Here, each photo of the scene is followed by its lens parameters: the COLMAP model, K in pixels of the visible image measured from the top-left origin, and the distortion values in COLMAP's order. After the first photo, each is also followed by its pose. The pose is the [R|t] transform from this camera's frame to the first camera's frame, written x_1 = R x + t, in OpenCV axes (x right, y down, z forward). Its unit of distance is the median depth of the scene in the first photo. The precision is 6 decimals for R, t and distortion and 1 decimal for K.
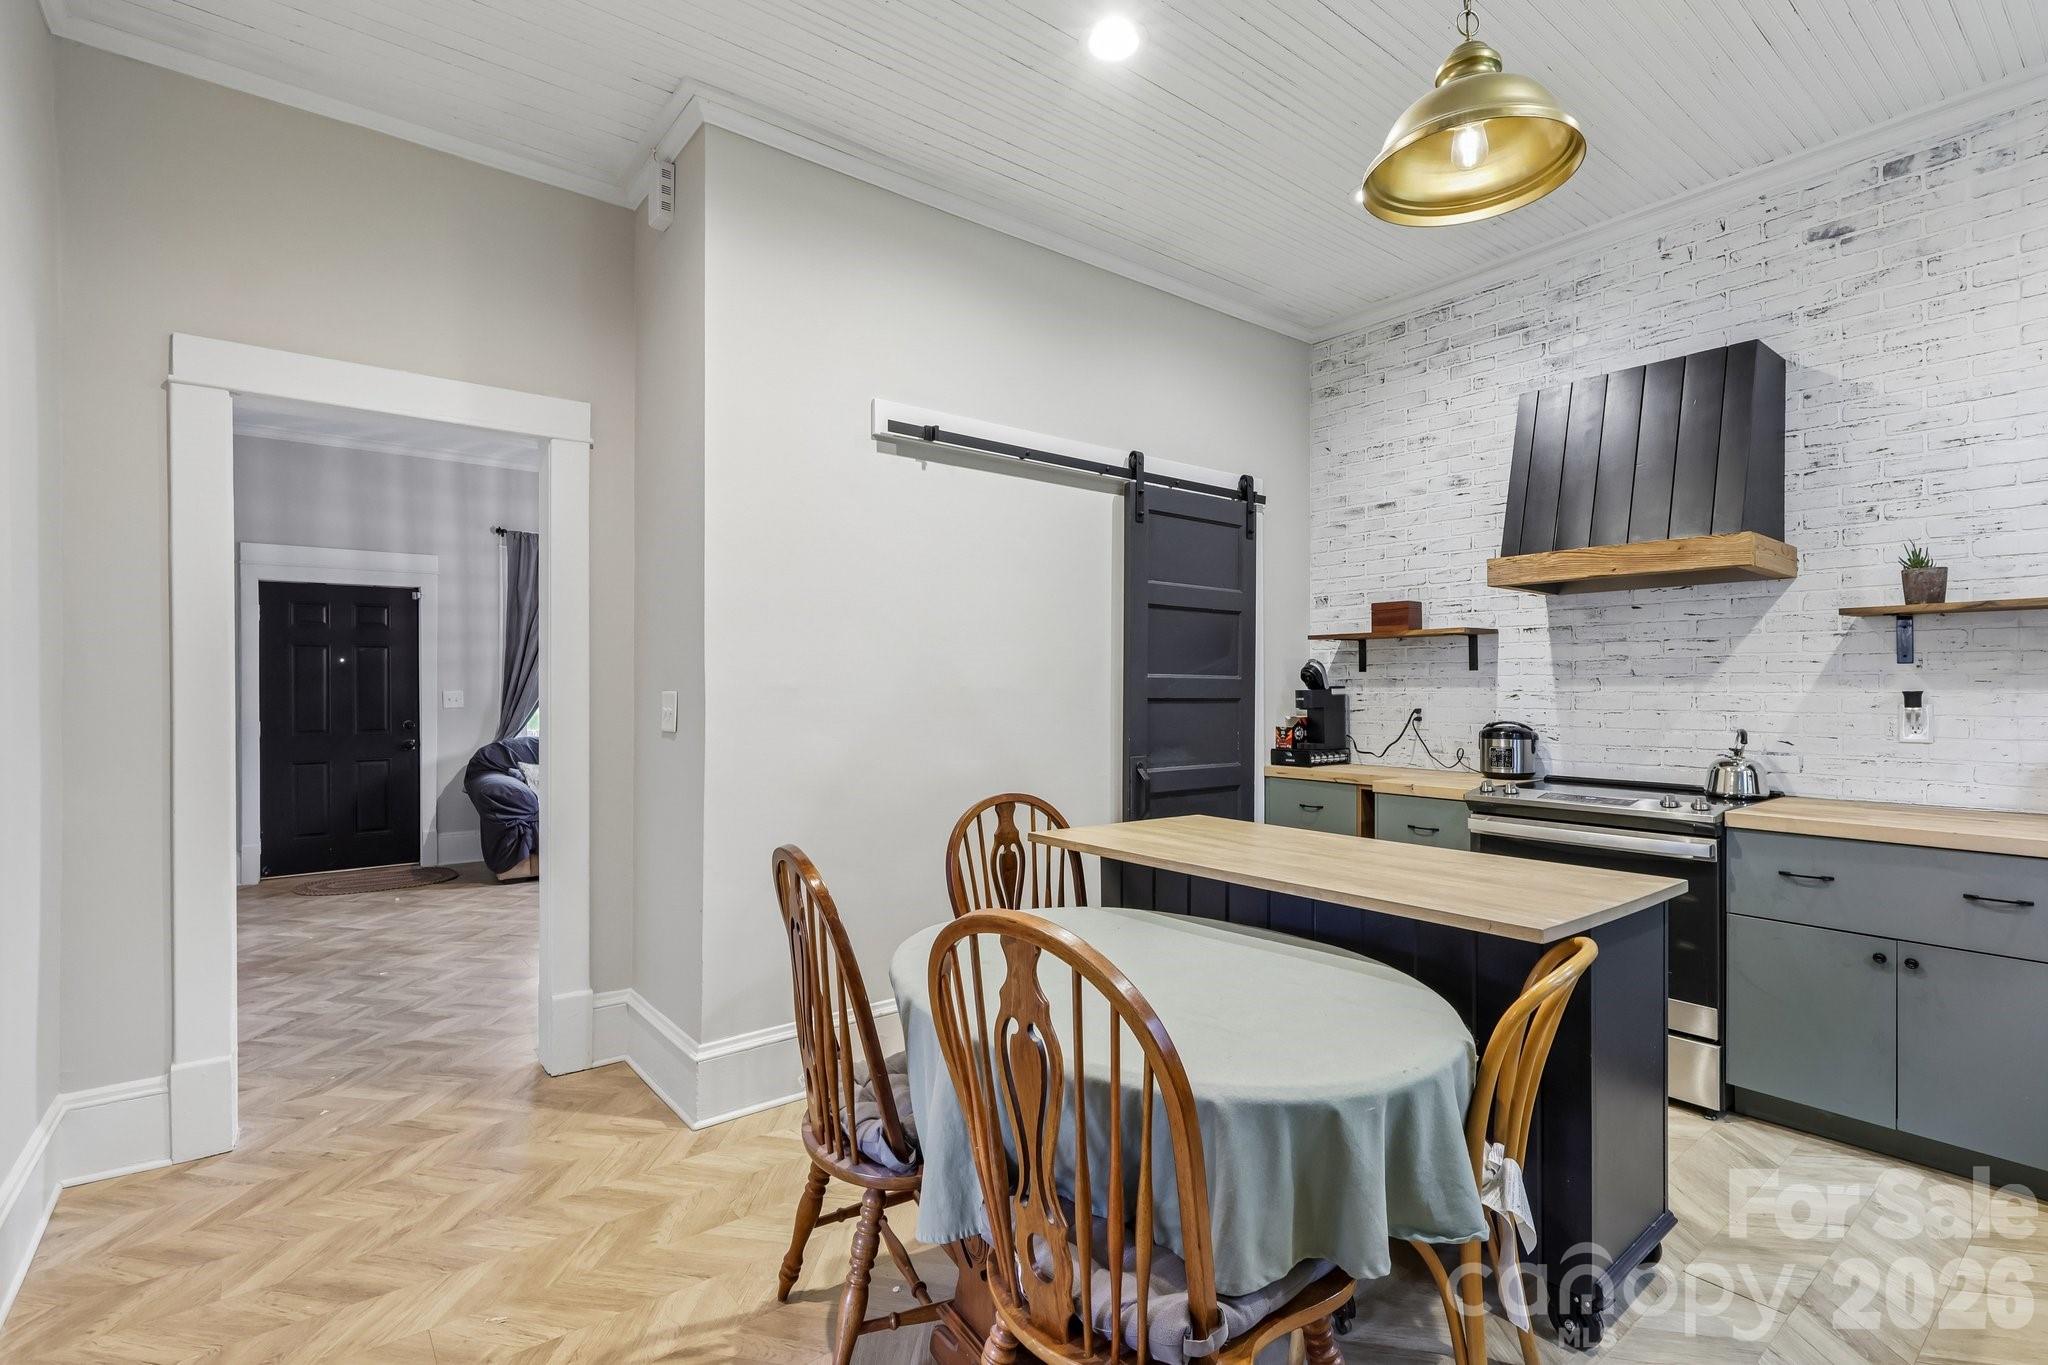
lens RADIAL K [[958.8, 0, 1026.4], [0, 958.8, 679.2], [0, 0, 1]] dist [0.002581, 0.000549]
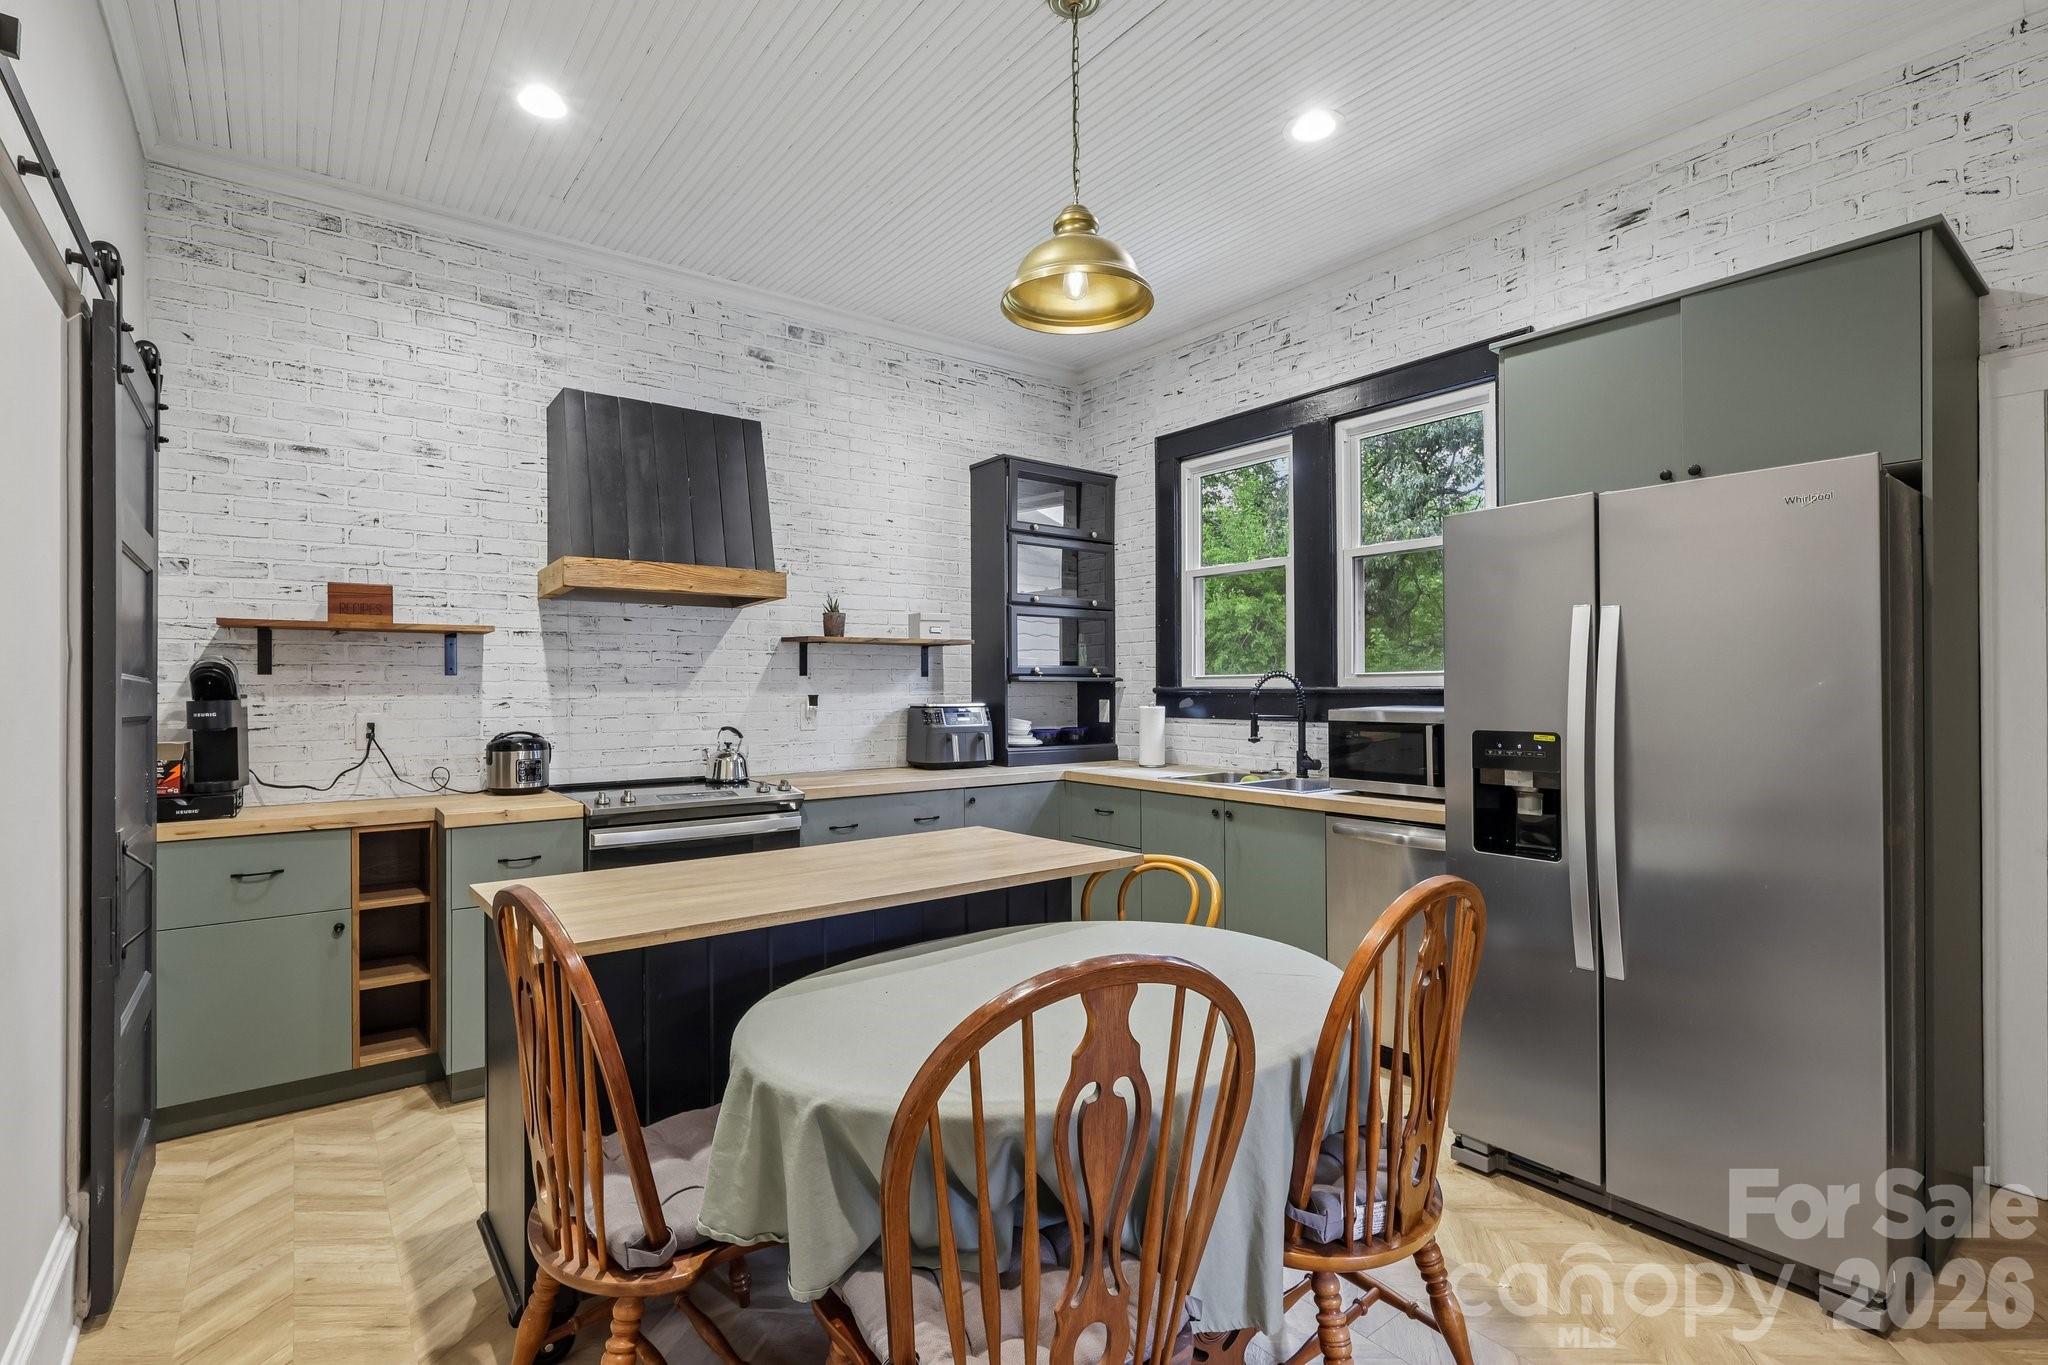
lens RADIAL K [[946.2, 0, 1012.7], [0, 946.2, 684.6], [0, 0, 1]] dist [0.001992, 0.000513]
pose [[0.019368, 0.008315, 0.999778, -0.401165], [-0.000042, 0.999965, -0.008316, 0.006800], [-0.999812, 0.000119, 0.019367, 0.516987]]
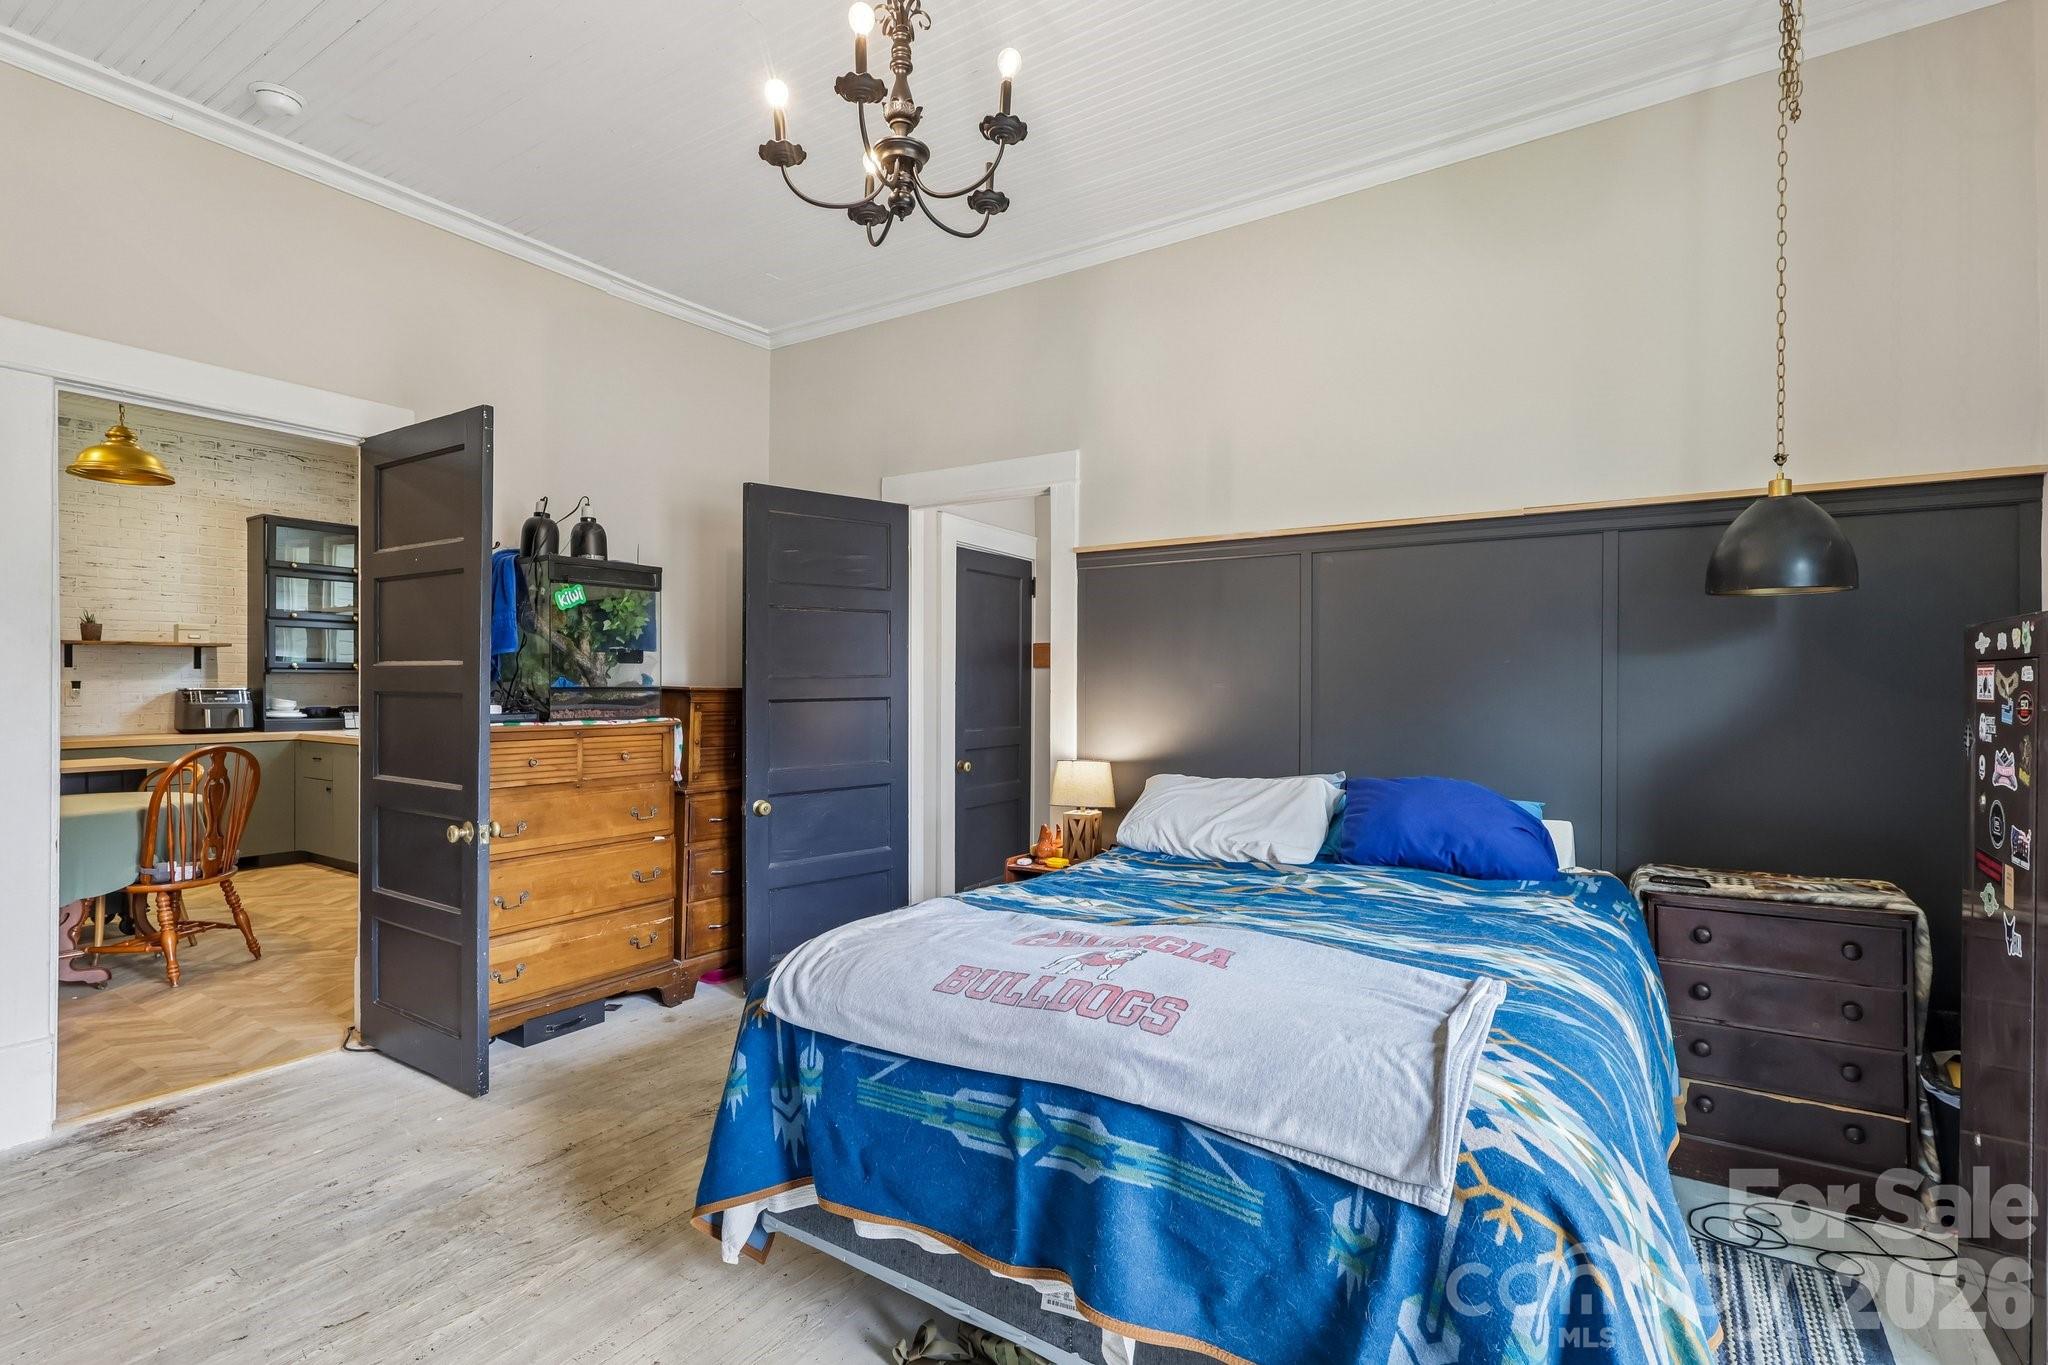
lens RADIAL K [[958.8, 0, 1026.4], [0, 958.8, 679.2], [0, 0, 1]] dist [0.002581, 0.000549]
pose [[-0.318964, 0.005926, 0.947748, -1.305299], [-0.002636, 0.999971, -0.007140, 0.013318], [-0.947763, -0.004776, -0.318939, -0.213408]]
